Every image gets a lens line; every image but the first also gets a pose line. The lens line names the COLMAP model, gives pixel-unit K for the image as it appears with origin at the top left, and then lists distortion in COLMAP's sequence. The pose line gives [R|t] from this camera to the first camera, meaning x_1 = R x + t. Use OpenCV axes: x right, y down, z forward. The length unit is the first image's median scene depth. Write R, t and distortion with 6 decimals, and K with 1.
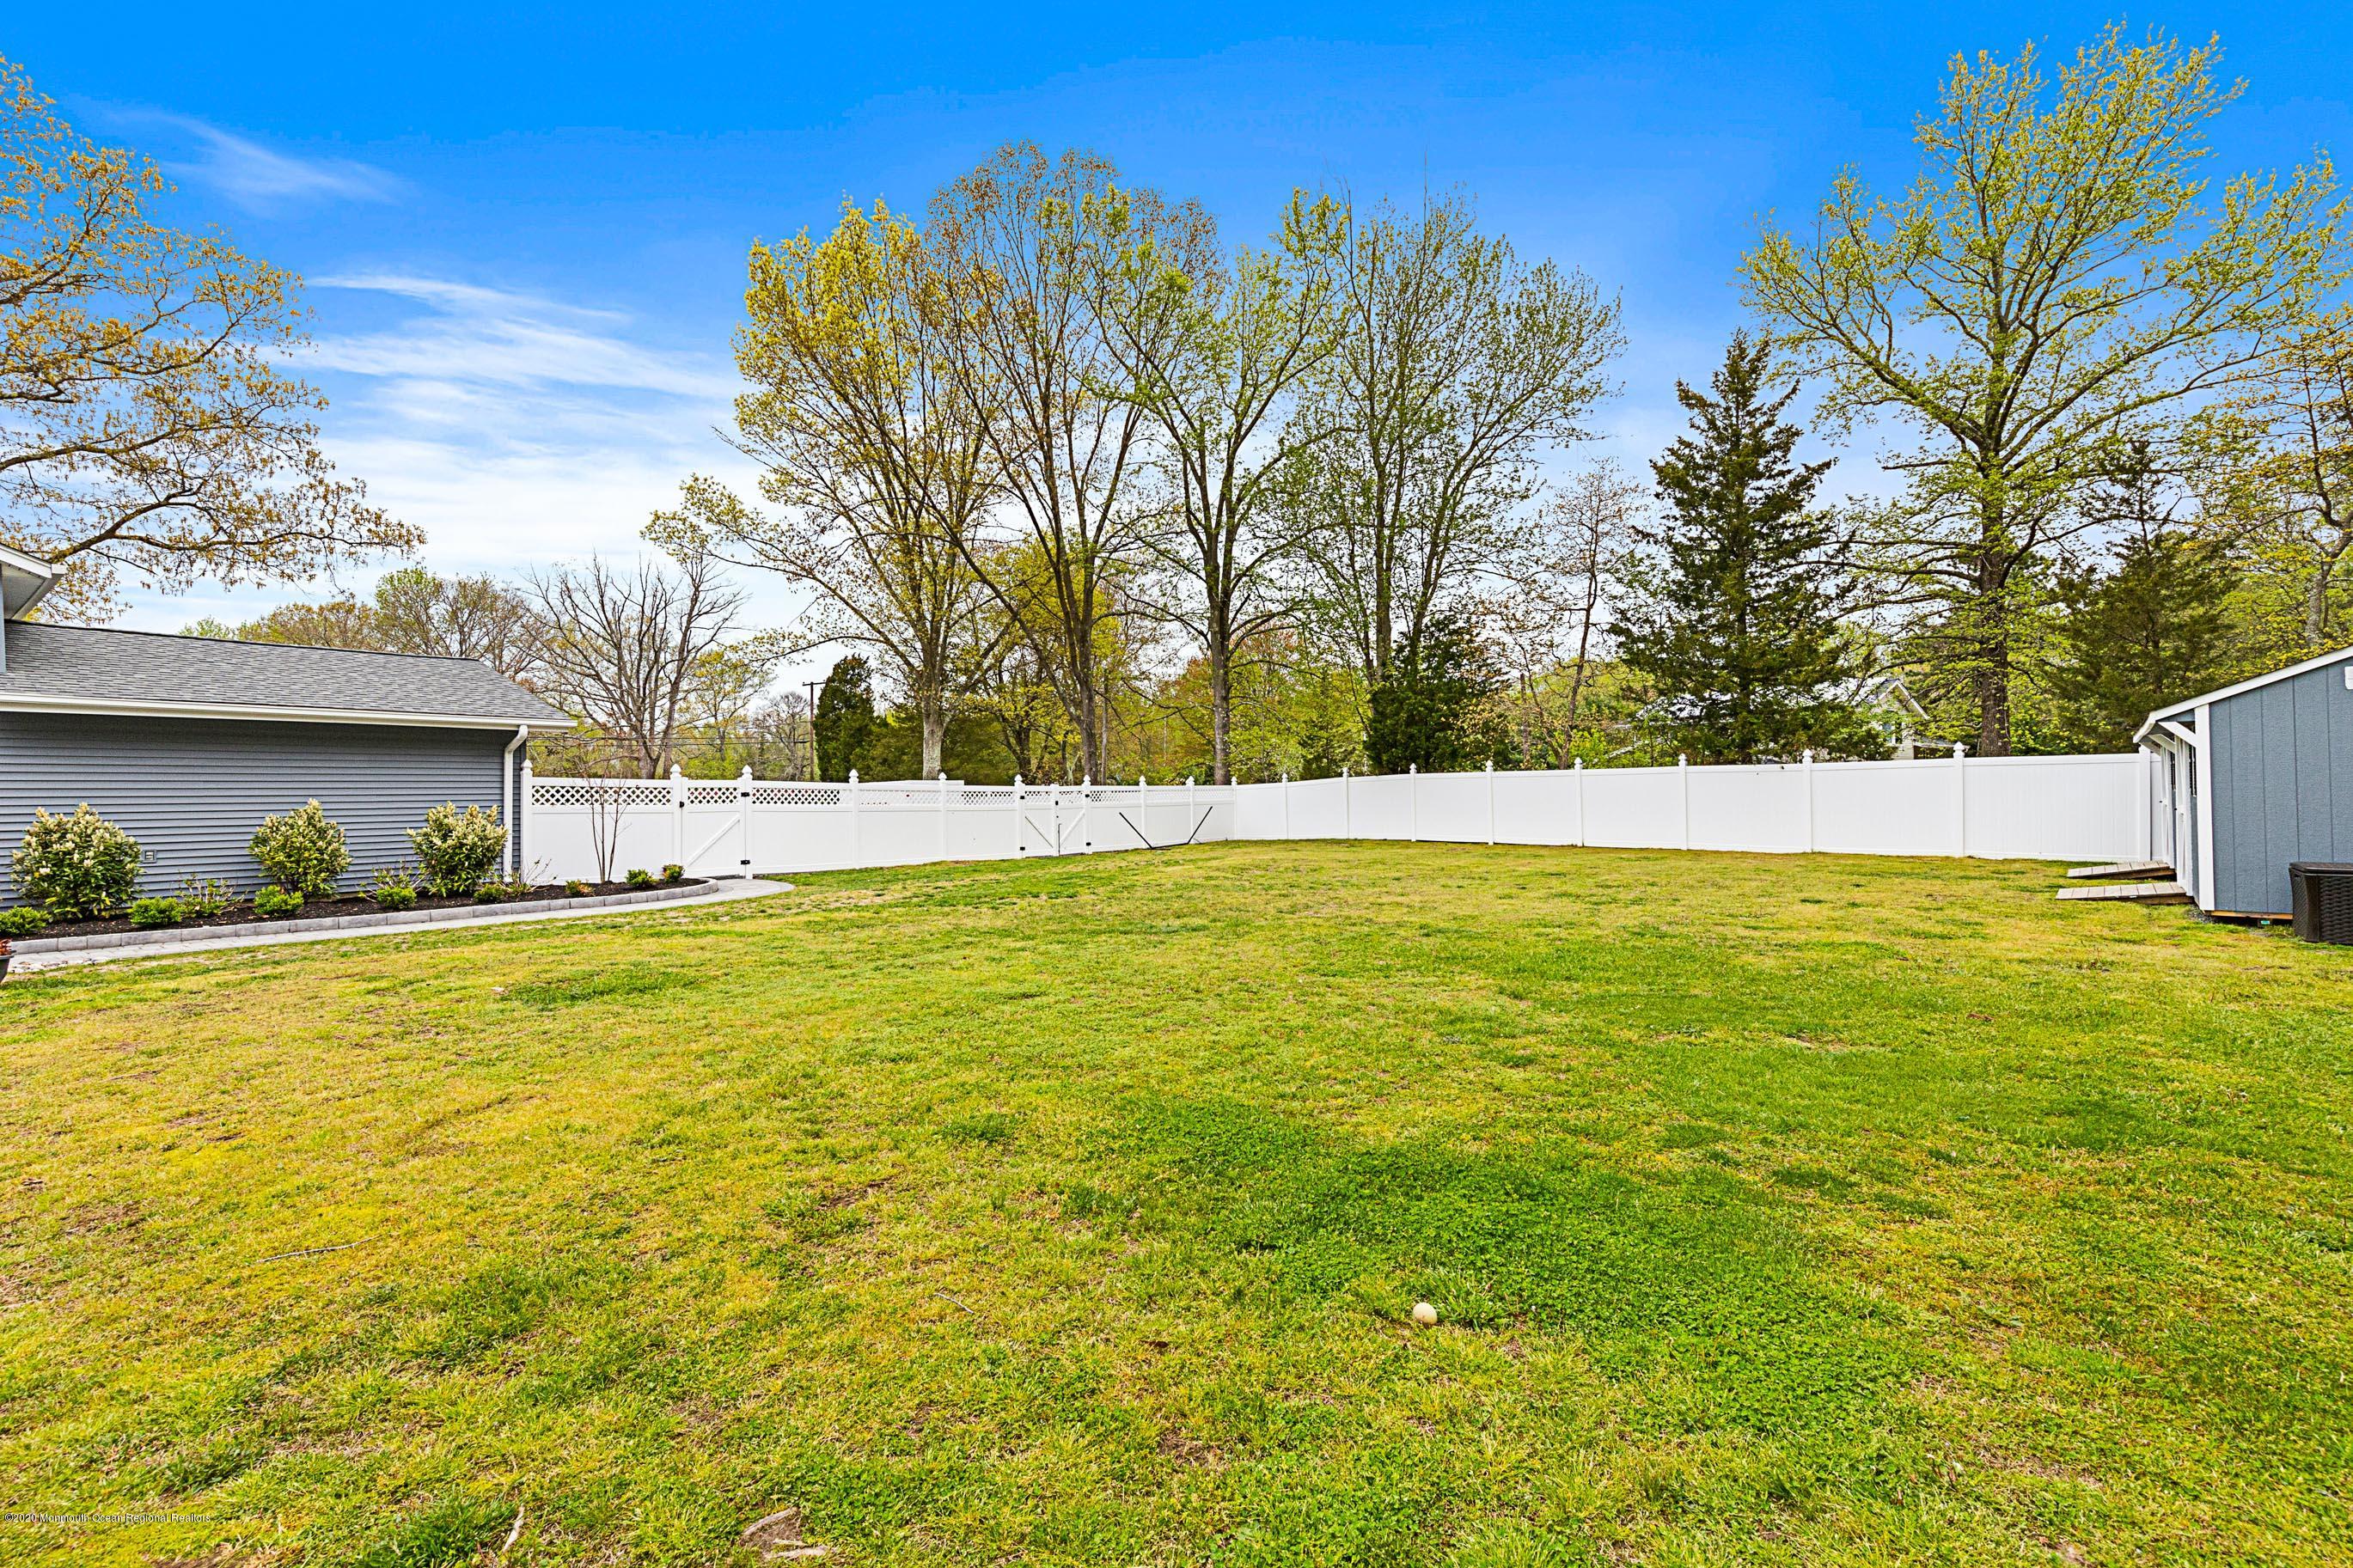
lens RADIAL K [[966.0, 0, 1176.5], [0, 966.0, 784.0], [0, 0, 1]] dist [0.007165, -0.000191]
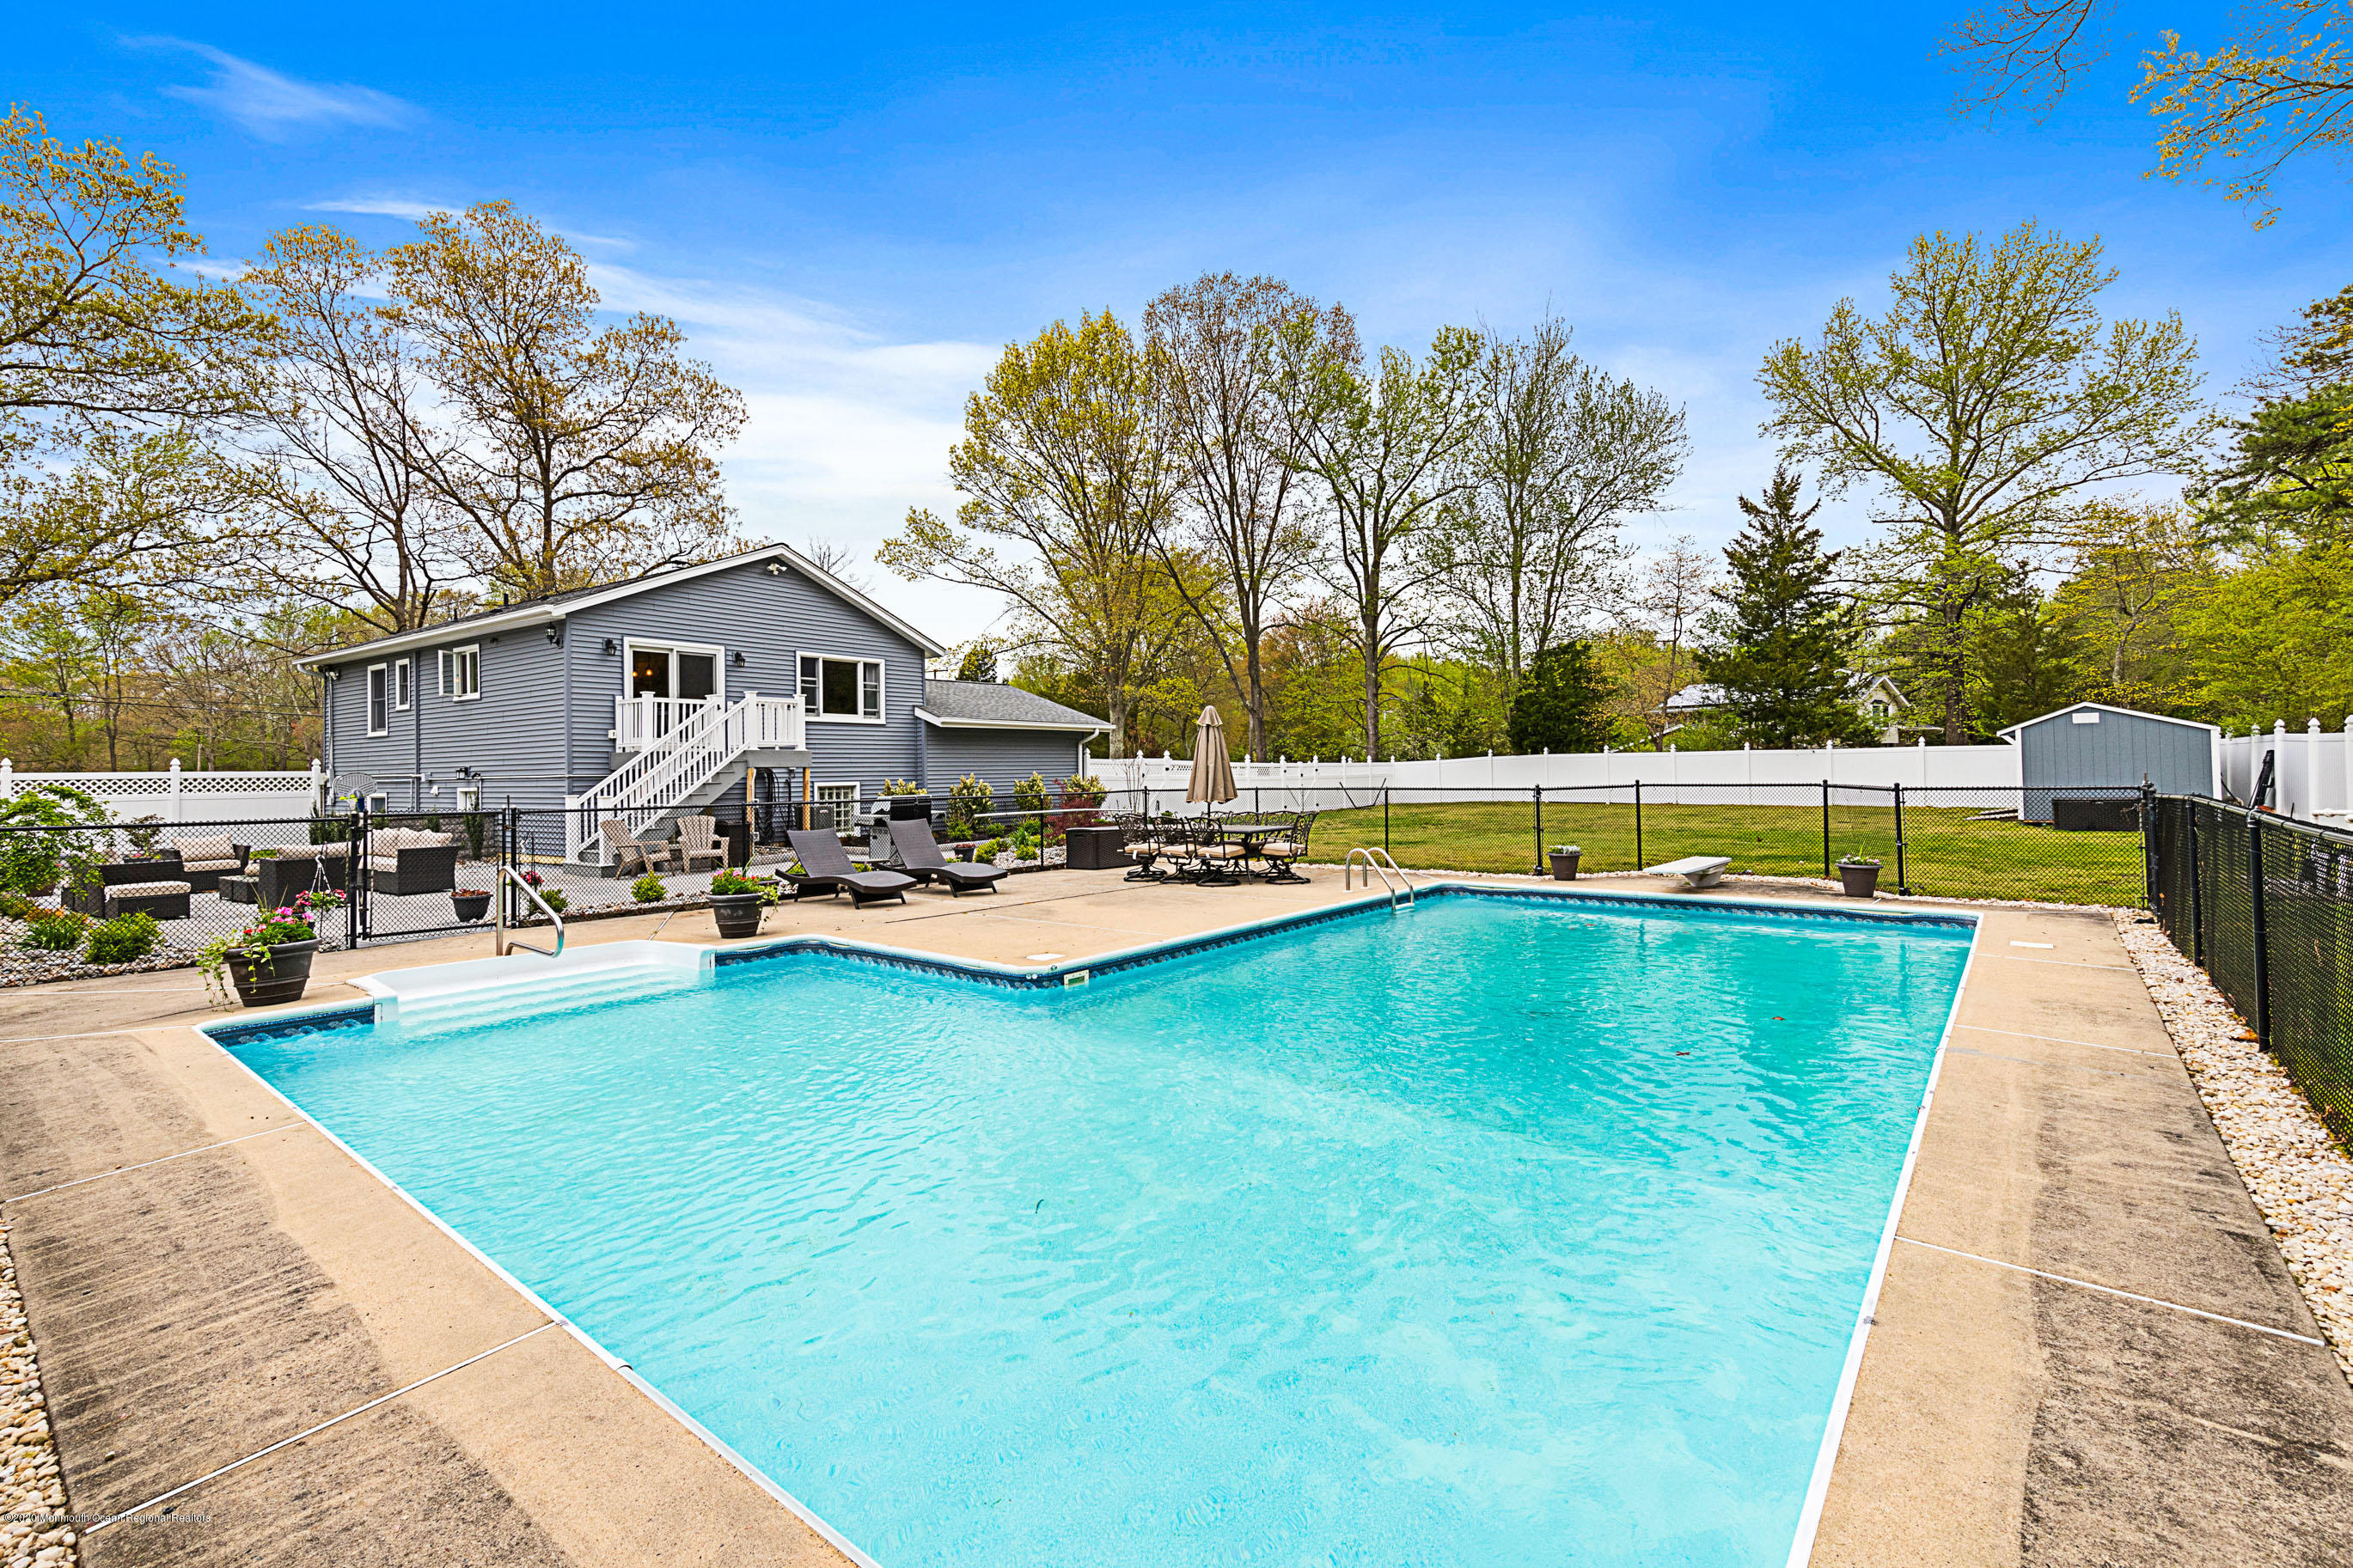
lens RADIAL K [[1027.7, 0, 1142.9], [0, 1027.7, 750.3], [0, 0, 1]] dist [0.001675, 0.000846]
pose [[0.999903, -0.000566, 0.013885, -0.447025], [0.000670, 0.999971, -0.007520, -0.006194], [-0.013880, 0.007529, 0.999875, -0.602866]]
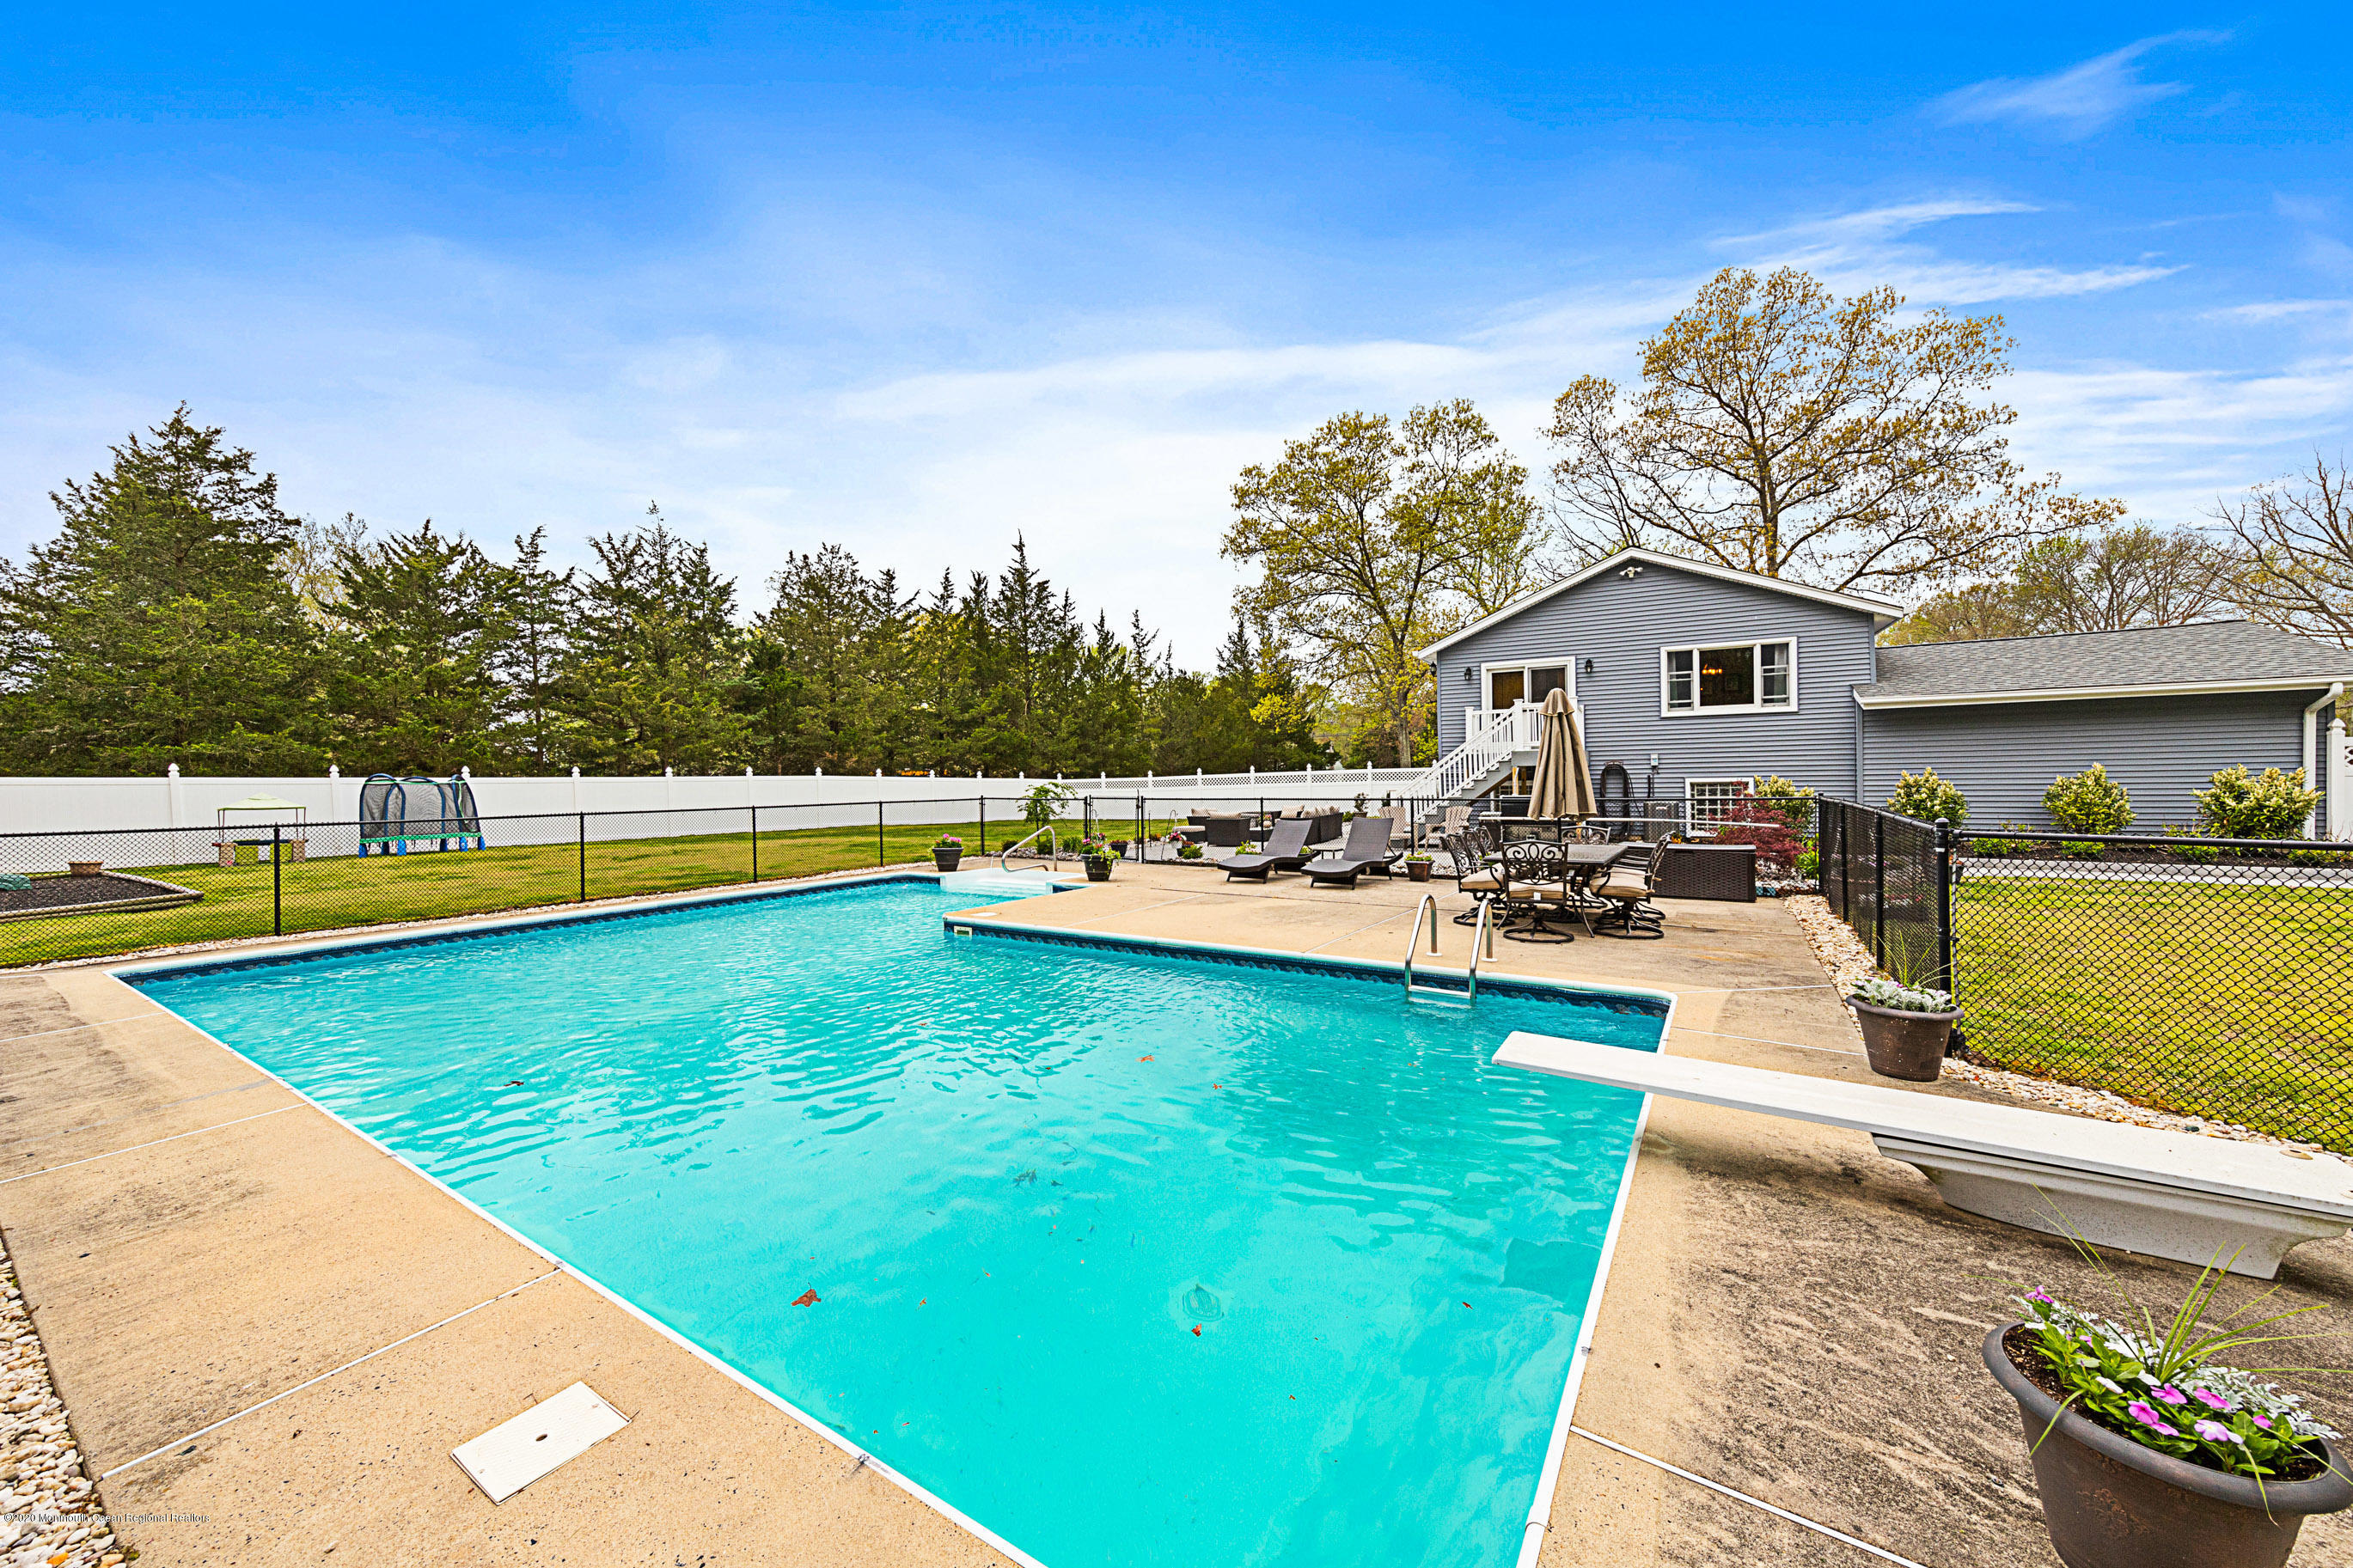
lens RADIAL K [[849.1, 0, 1176.5], [0, 849.1, 784.0], [0, 0, 1]] dist [0.001247, 0.000004]
pose [[0.136316, 0.019257, -0.990478, -0.002225], [0.030343, 0.999261, 0.023604, -0.011523], [0.990201, -0.033272, 0.135631, -0.173082]]
